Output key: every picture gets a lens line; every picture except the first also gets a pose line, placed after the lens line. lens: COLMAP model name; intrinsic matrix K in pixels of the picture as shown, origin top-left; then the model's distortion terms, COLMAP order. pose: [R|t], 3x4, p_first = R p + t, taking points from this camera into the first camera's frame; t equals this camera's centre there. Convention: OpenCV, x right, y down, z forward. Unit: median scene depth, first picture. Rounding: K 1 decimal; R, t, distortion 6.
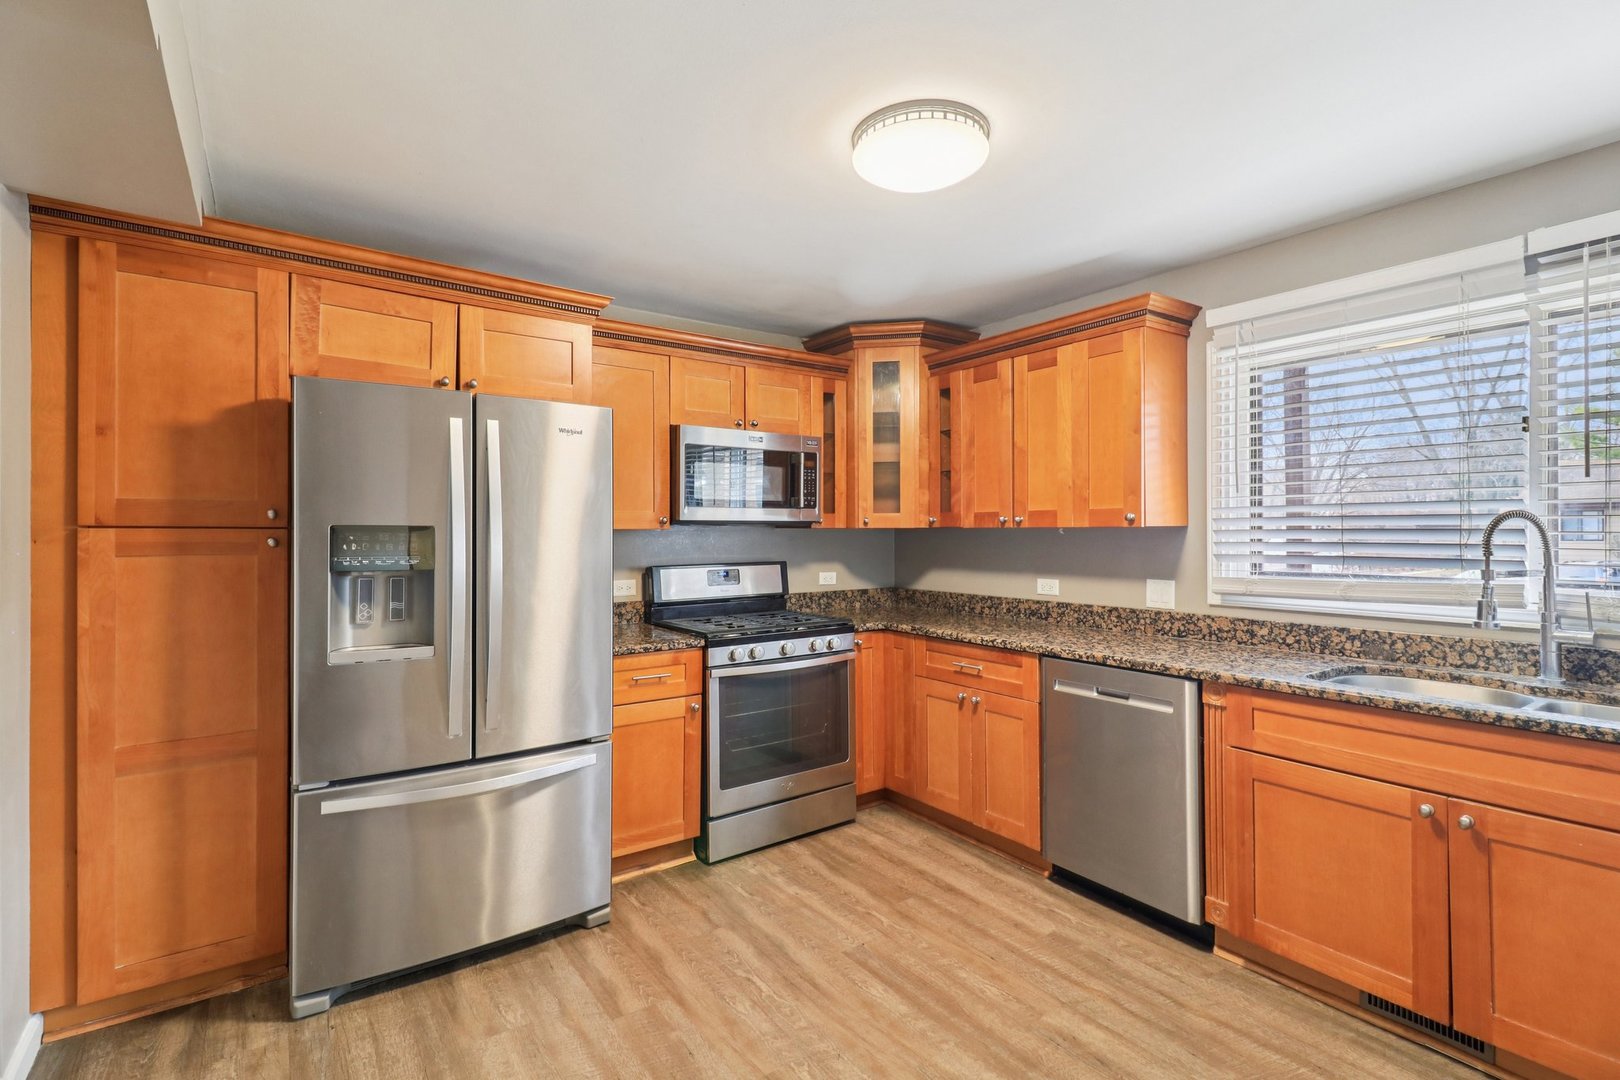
lens RADIAL K [[747.8, 0, 804.8], [0, 747.8, 532.4], [0, 0, 1]] dist [0.005376, -0.001285]
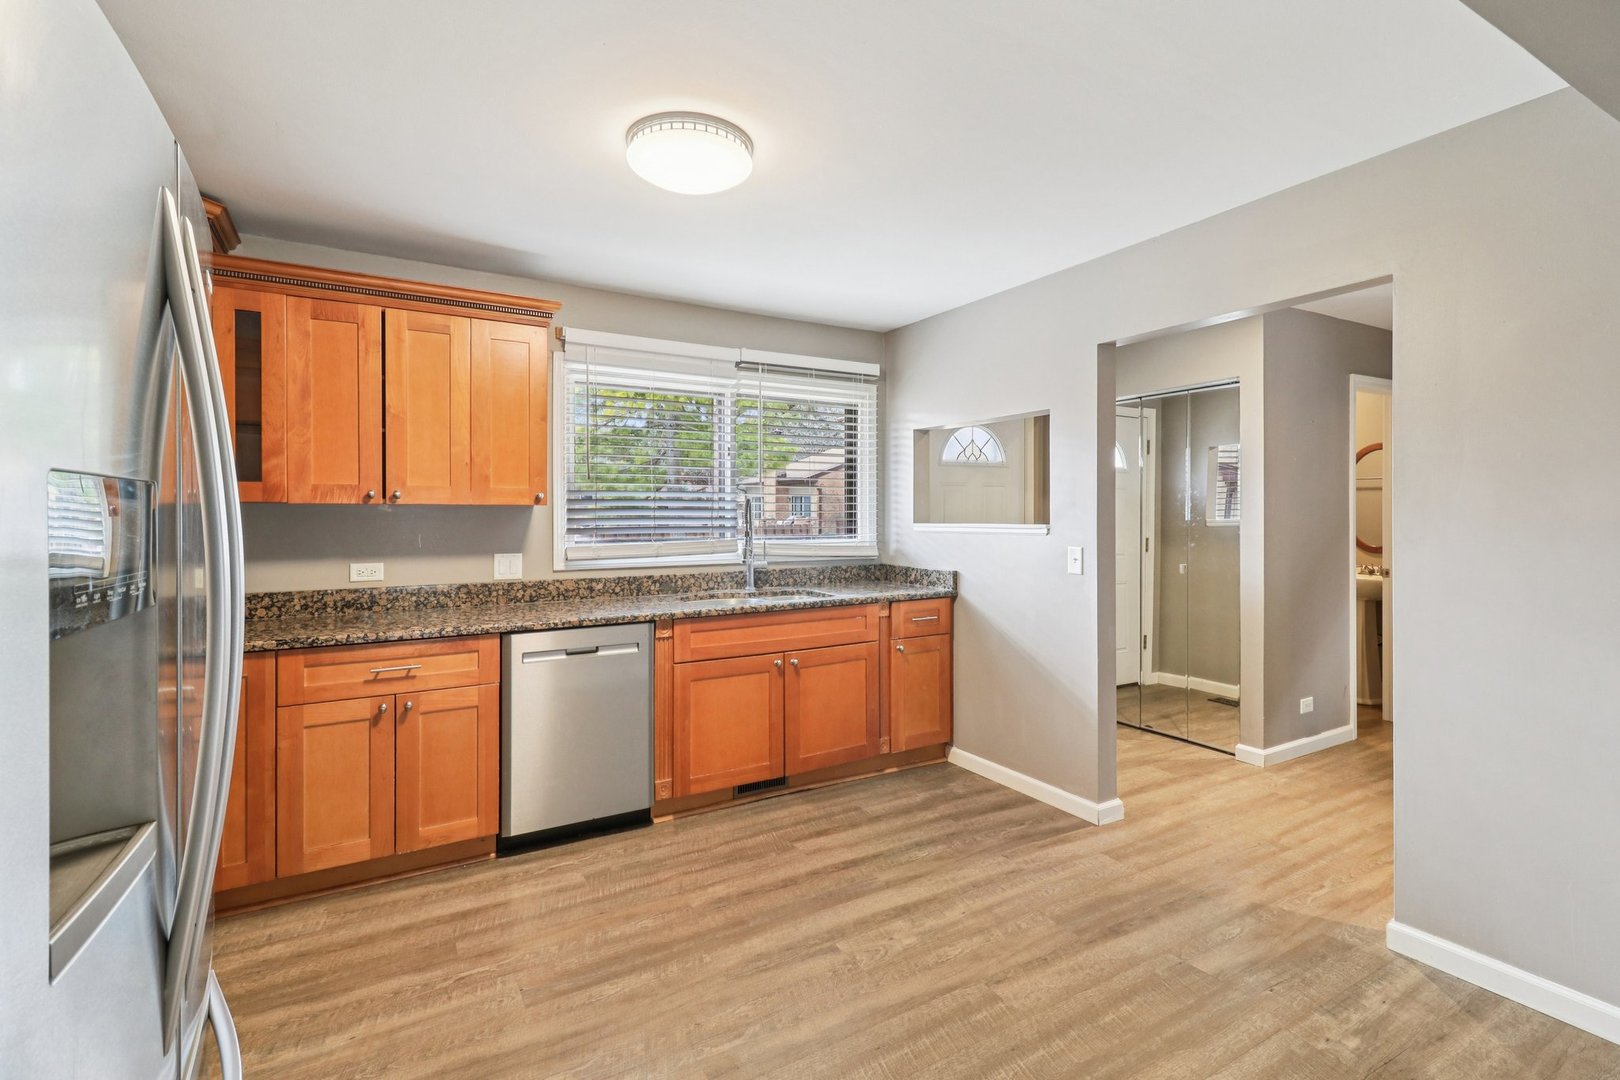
lens RADIAL K [[747.8, 0, 804.9], [0, 747.8, 514.3], [0, 0, 1]] dist [0.005376, -0.001285]
pose [[0.078967, -0.001190, 0.996877, -0.700217], [0.000259, 0.999999, 0.001173, 0.005174], [-0.996877, 0.000165, 0.078967, 0.569115]]
